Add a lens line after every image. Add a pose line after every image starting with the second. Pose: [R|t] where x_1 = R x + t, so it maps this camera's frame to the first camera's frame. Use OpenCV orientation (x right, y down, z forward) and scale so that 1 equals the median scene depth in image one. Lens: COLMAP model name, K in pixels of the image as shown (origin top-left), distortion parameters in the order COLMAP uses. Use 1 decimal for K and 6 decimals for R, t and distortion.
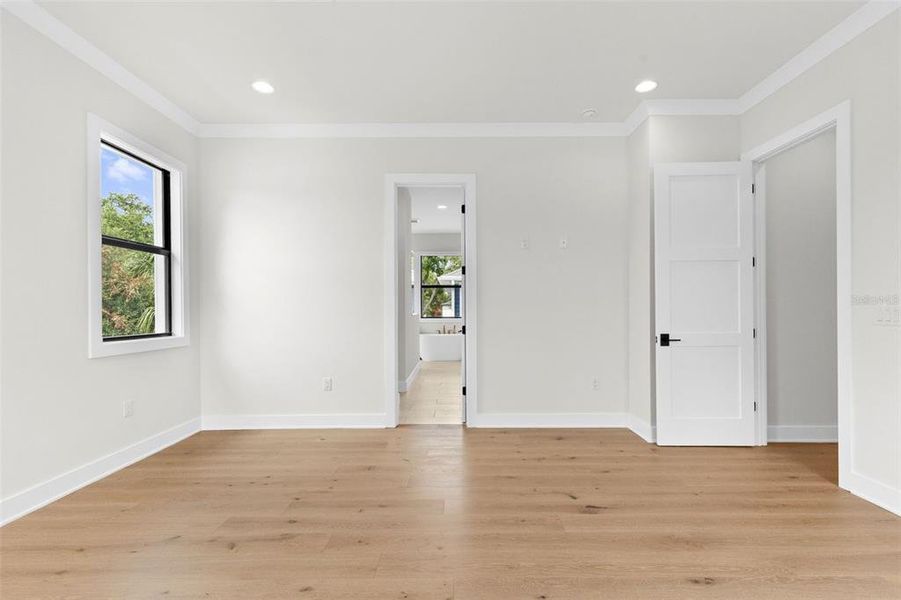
lens RADIAL K [[403.7, 0, 458.1], [0, 403.7, 307.4], [0, 0, 1]] dist [-0.013398, -0.000197]
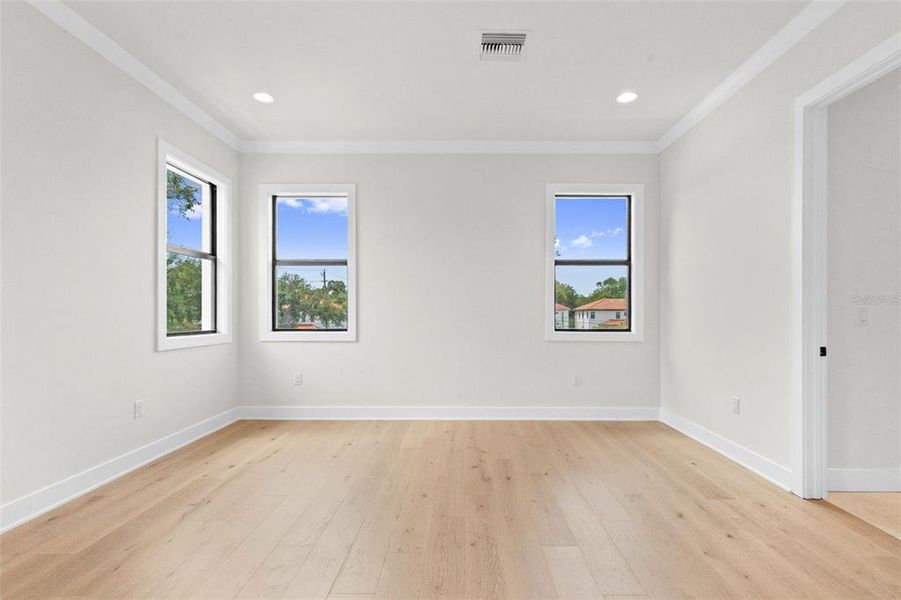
lens RADIAL K [[403.7, 0, 458.1], [0, 403.7, 307.4], [0, 0, 1]] dist [-0.013398, -0.000197]
pose [[-0.012638, -0.003112, -0.999915, 0.244361], [-0.000387, 0.999995, -0.003108, 0.001213], [0.999920, 0.000348, -0.012639, 0.247201]]
